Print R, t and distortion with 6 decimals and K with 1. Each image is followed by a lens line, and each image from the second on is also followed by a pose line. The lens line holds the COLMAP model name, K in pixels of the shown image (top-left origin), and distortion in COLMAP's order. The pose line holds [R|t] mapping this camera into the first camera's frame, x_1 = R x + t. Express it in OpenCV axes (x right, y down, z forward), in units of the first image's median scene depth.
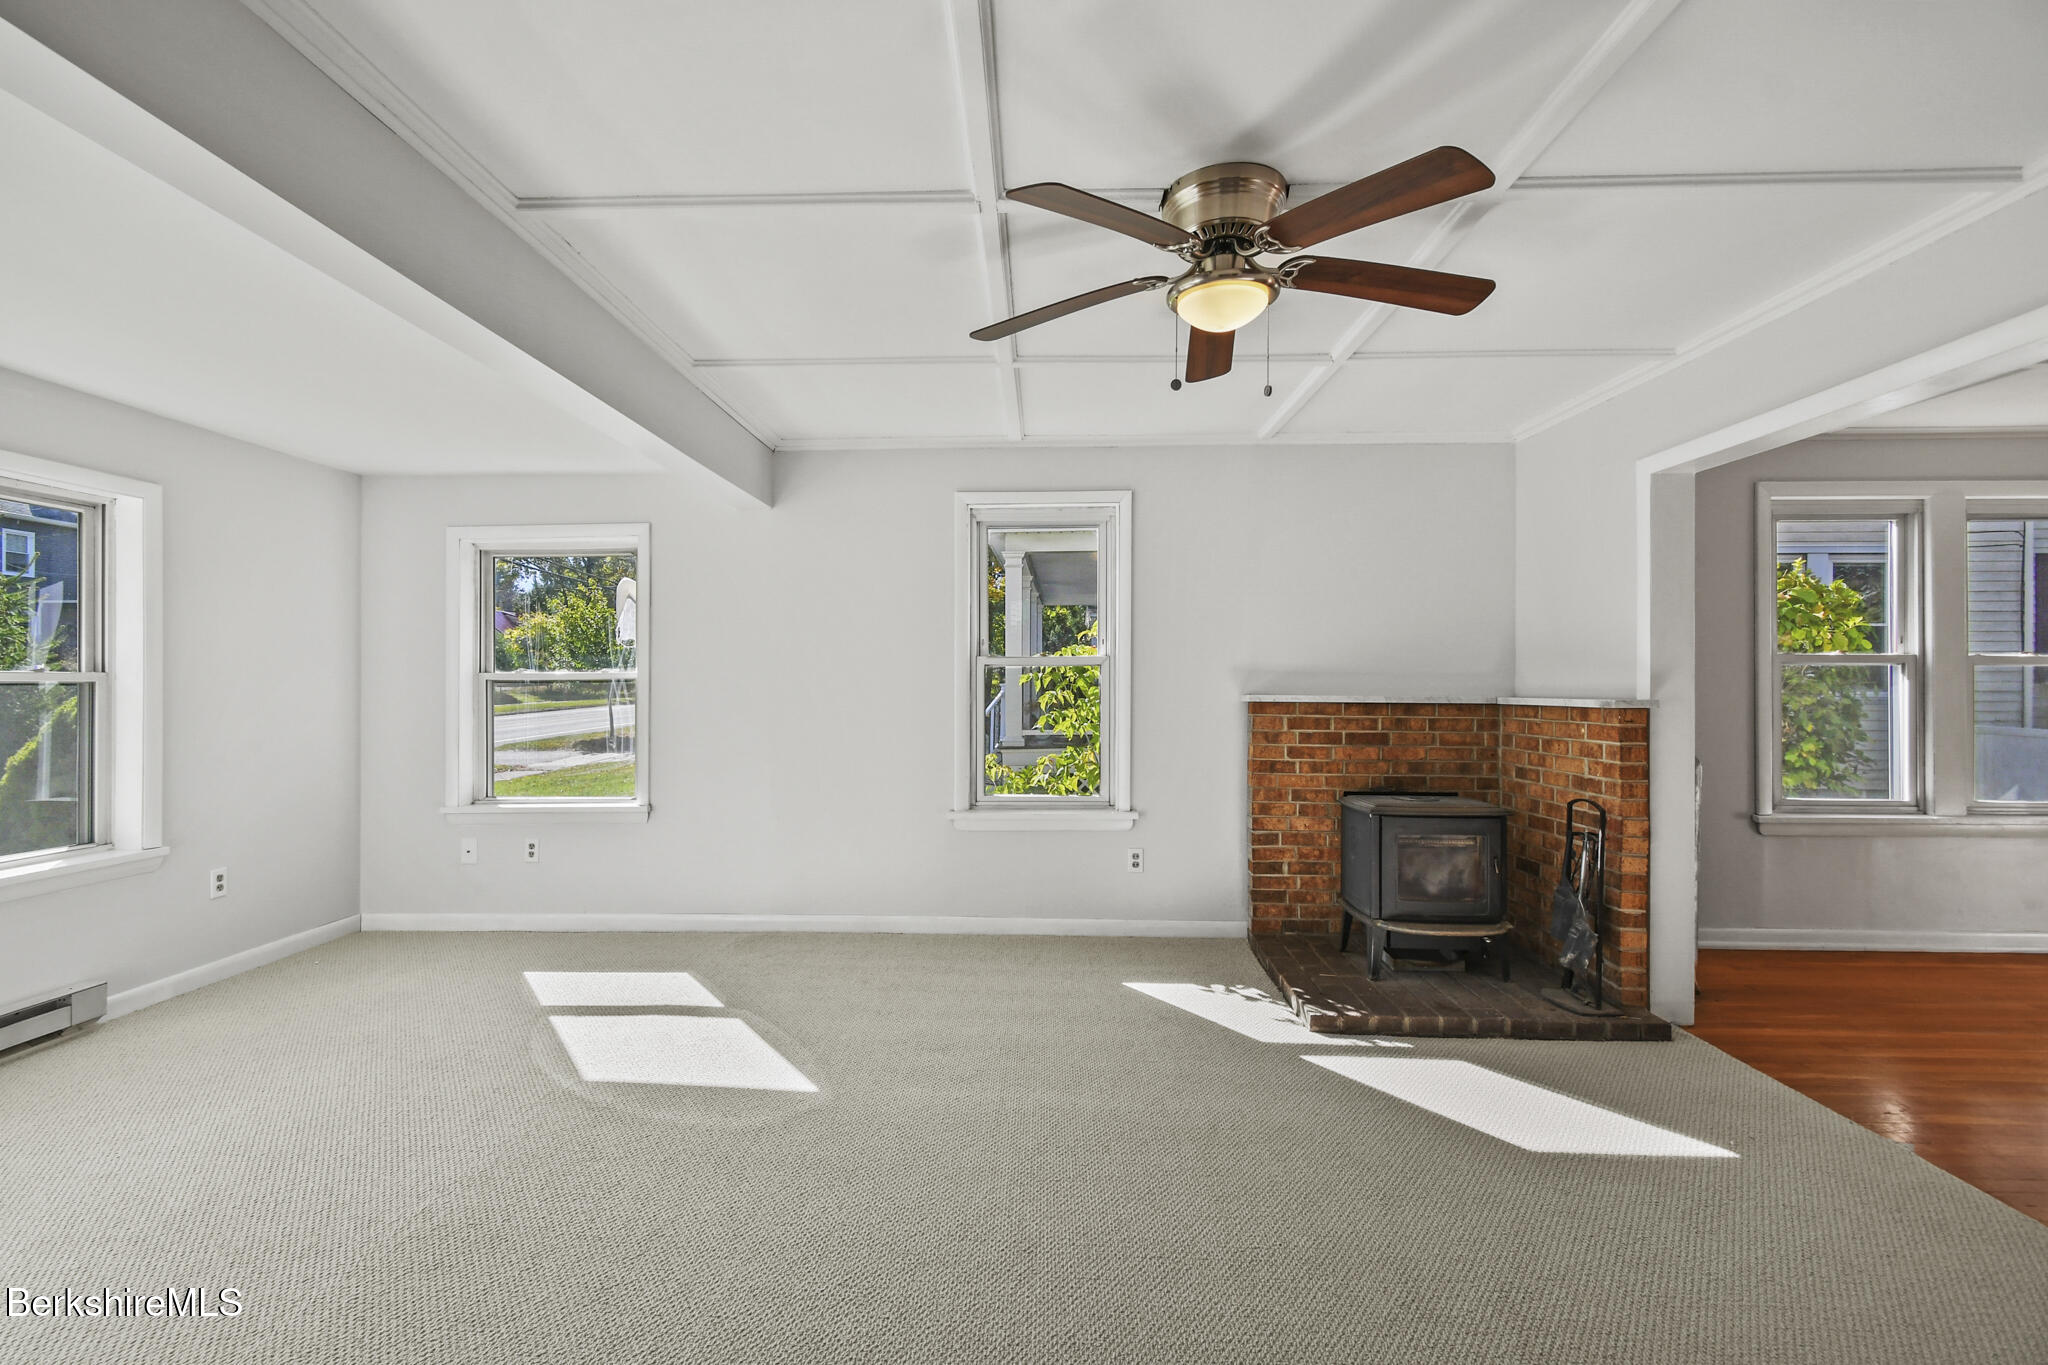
lens RADIAL K [[917.3, 0, 997.1], [0, 917.3, 674.5], [0, 0, 1]] dist [0.007378, -0.003808]
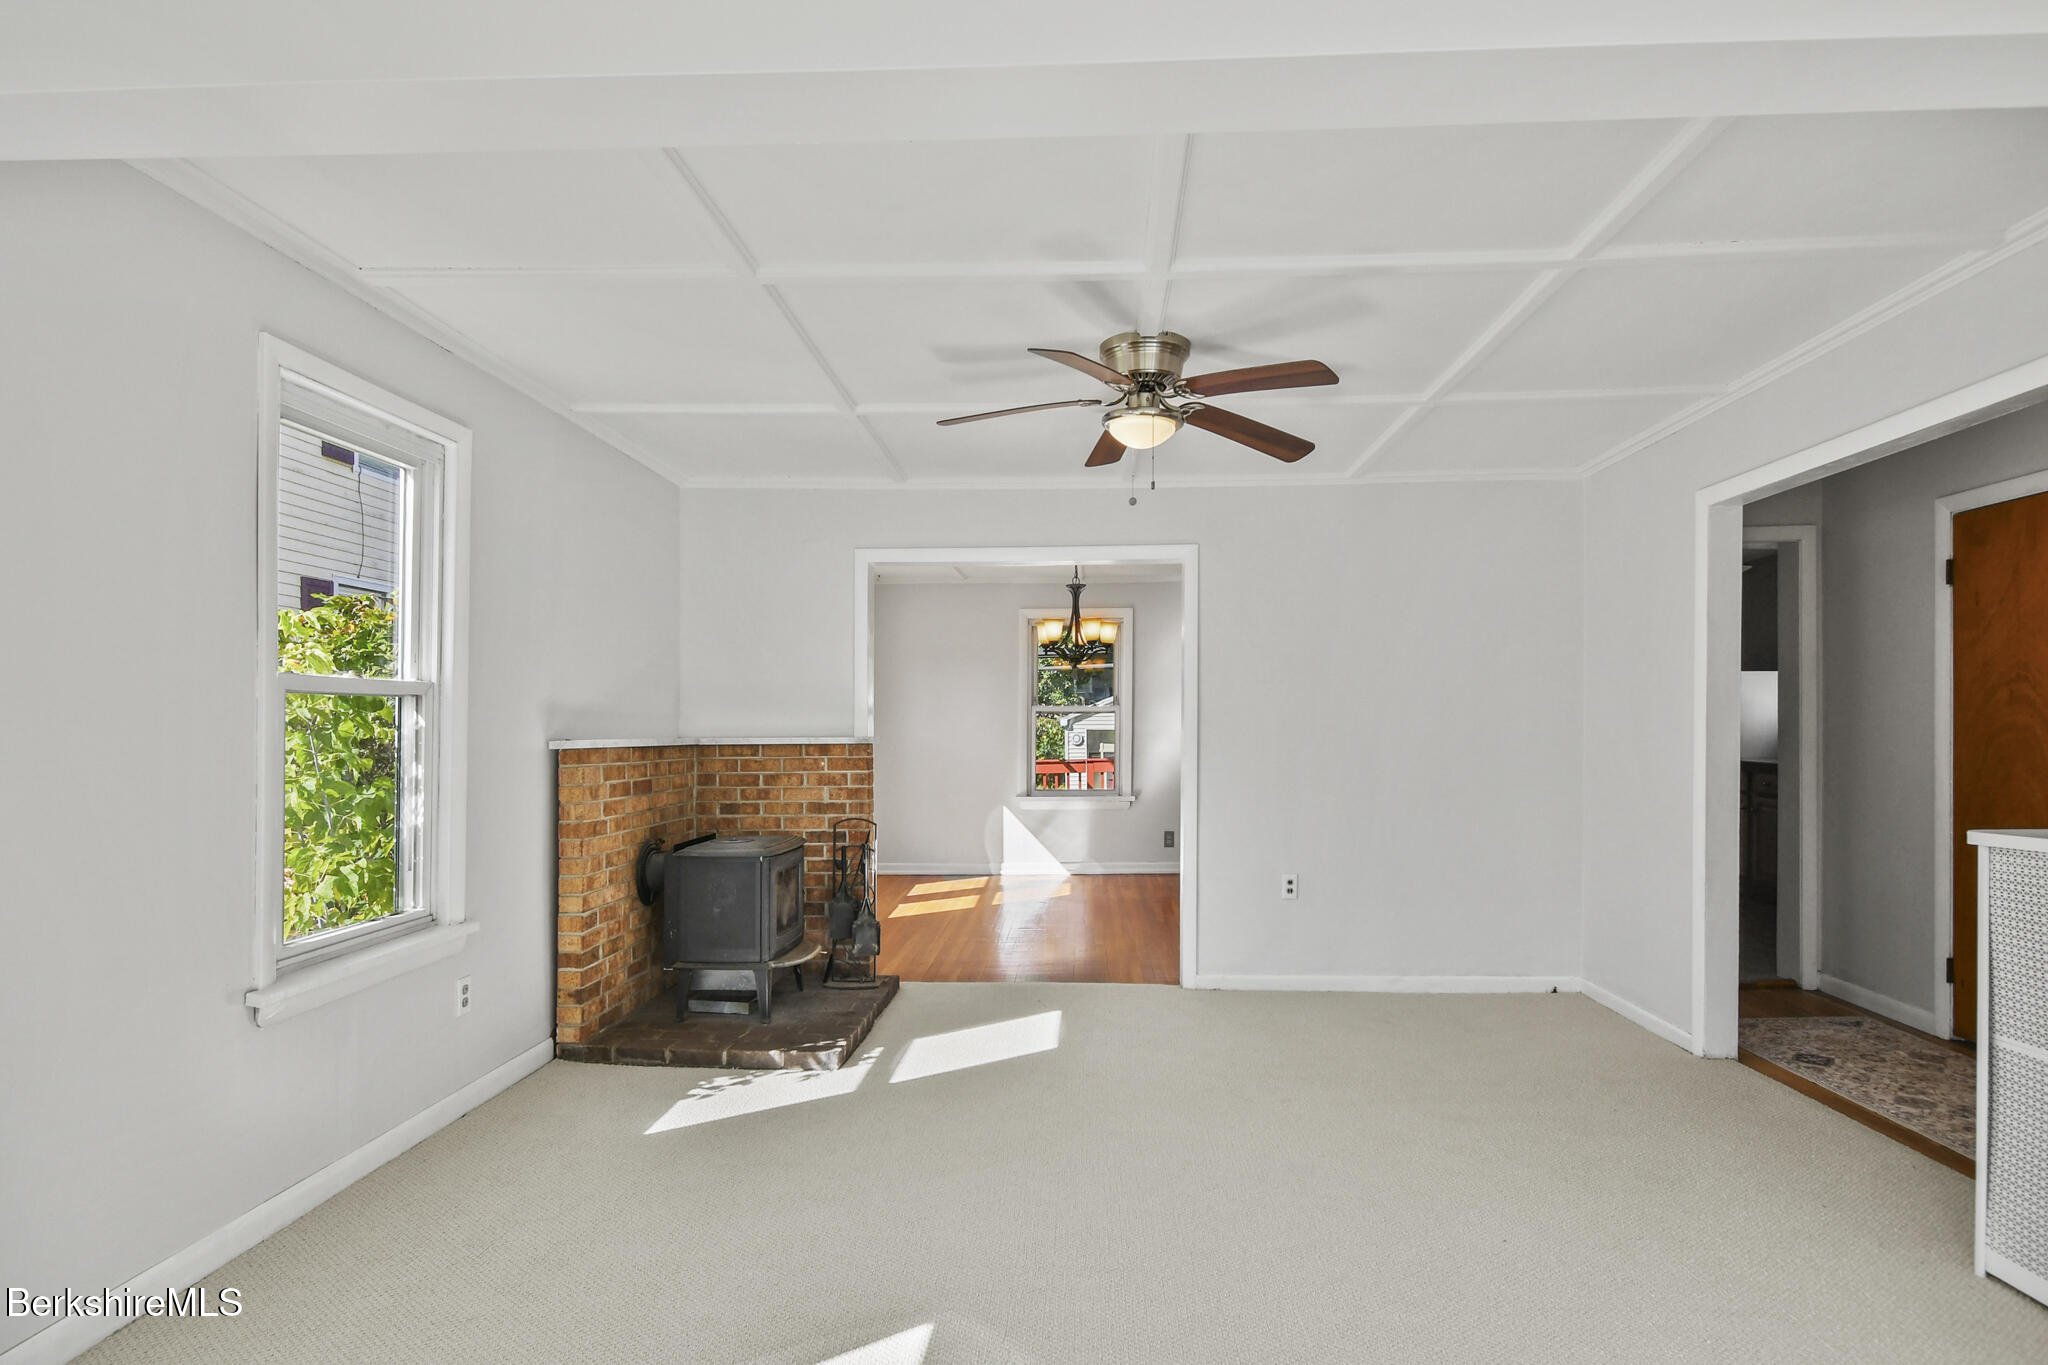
lens RADIAL K [[1065.3, 0, 1037.8], [0, 1065.3, 712.1], [0, 0, 1]] dist [-0.007268, 0.000541]
pose [[-0.008701, 0.014038, 0.999864, -0.633988], [-0.001171, 0.999901, -0.014048, 0.011086], [-0.999961, -0.001293, -0.008684, 0.620121]]
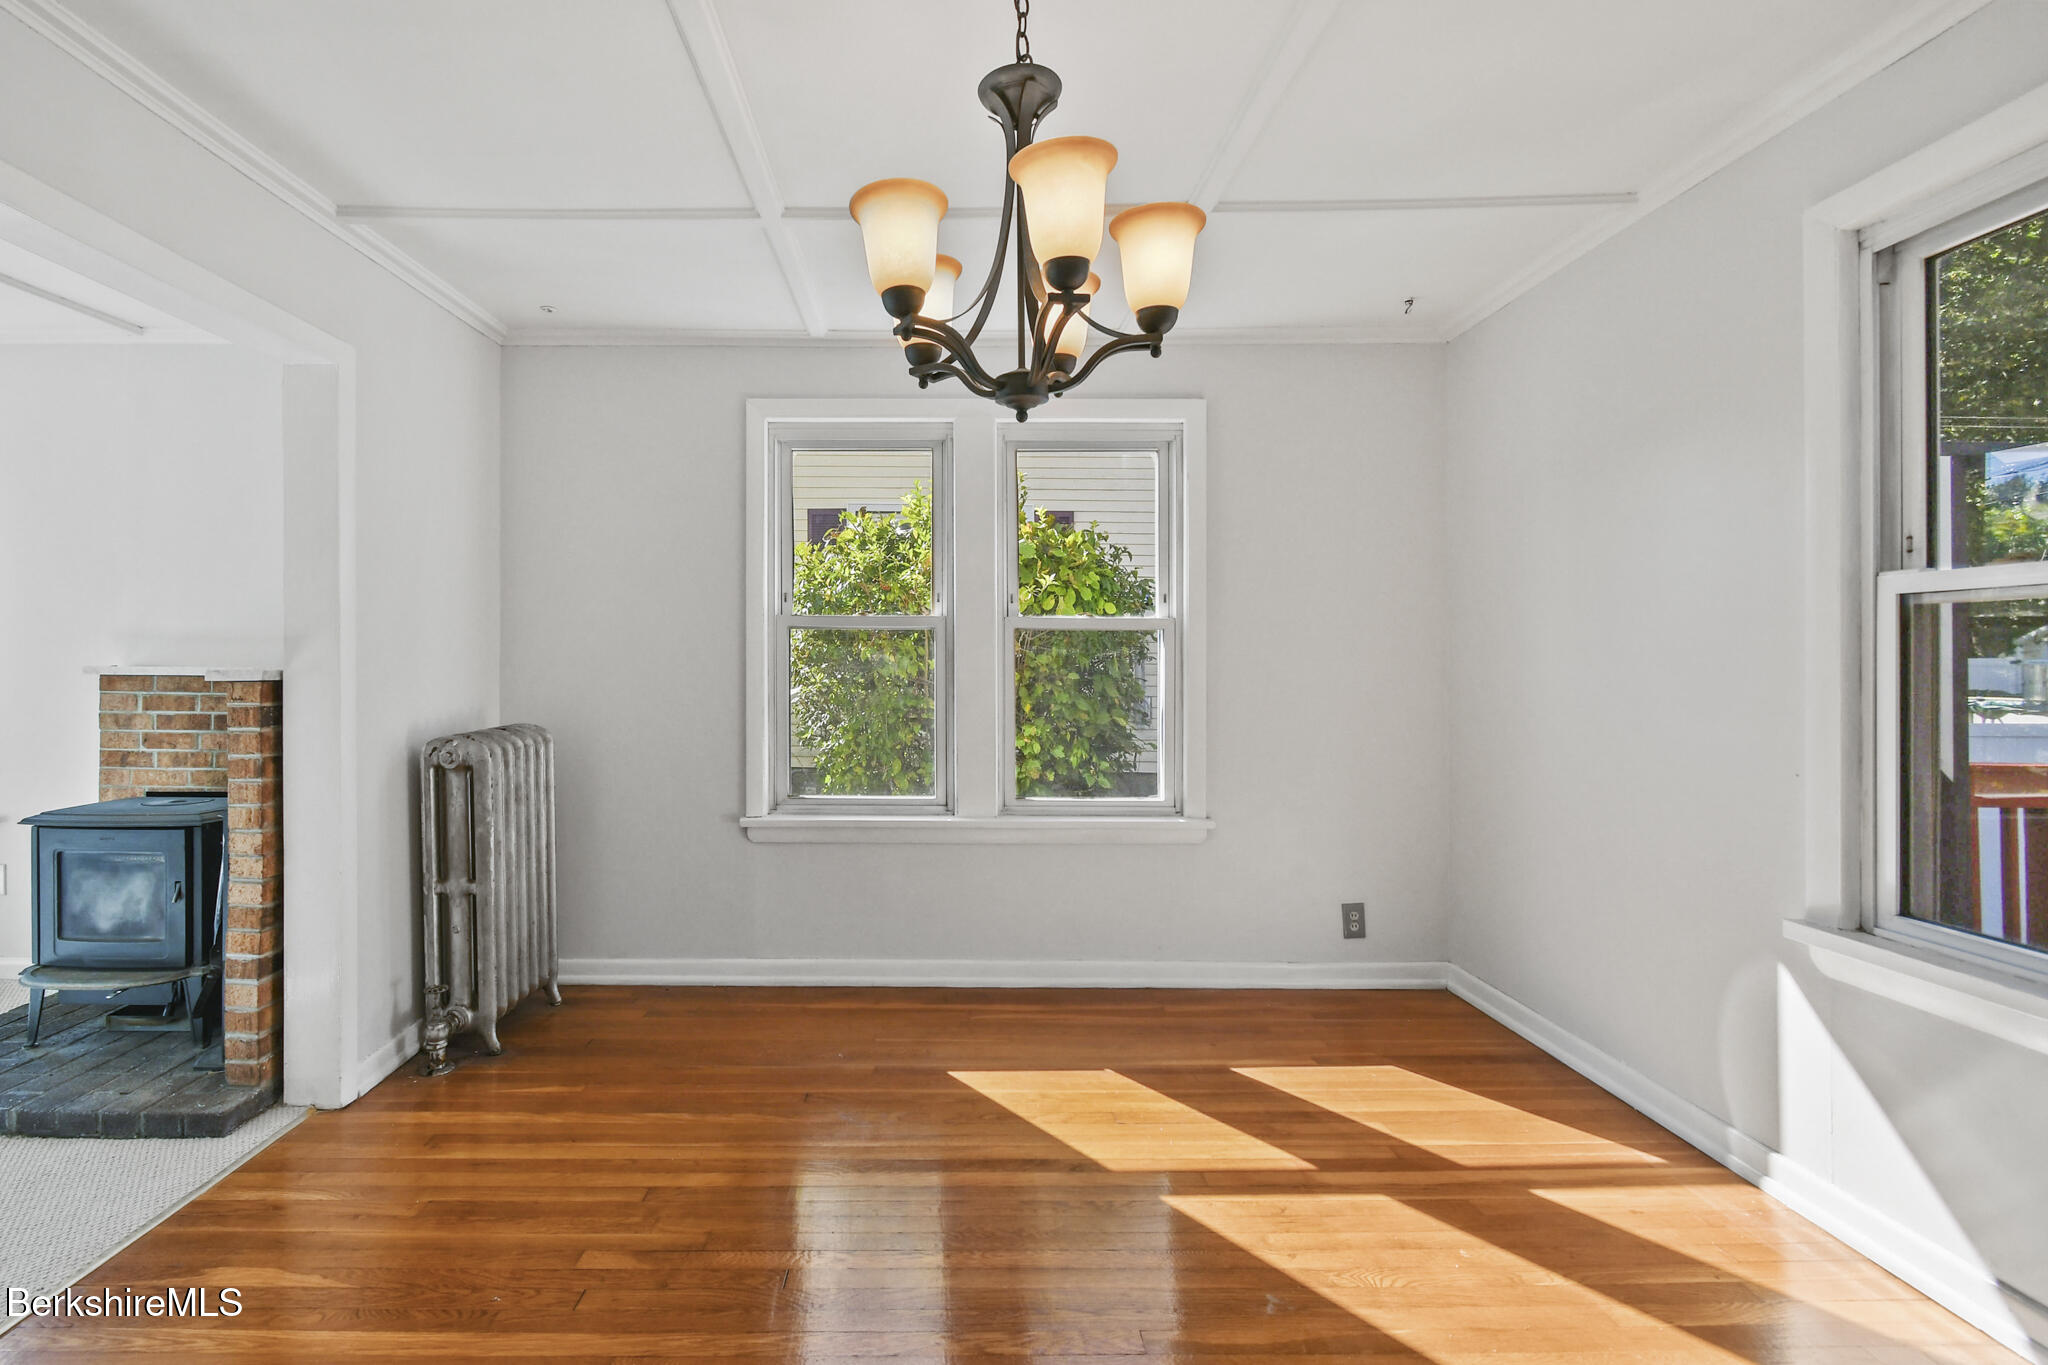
lens RADIAL K [[917.3, 0, 939.6], [0, 917.3, 654.1], [0, 0, 1]] dist [0.007378, -0.003808]
pose [[0.999112, -0.000940, 0.042121, 0.966572], [0.000619, 0.999971, 0.007655, 0.005682], [-0.042127, -0.007623, 0.999083, 0.186538]]
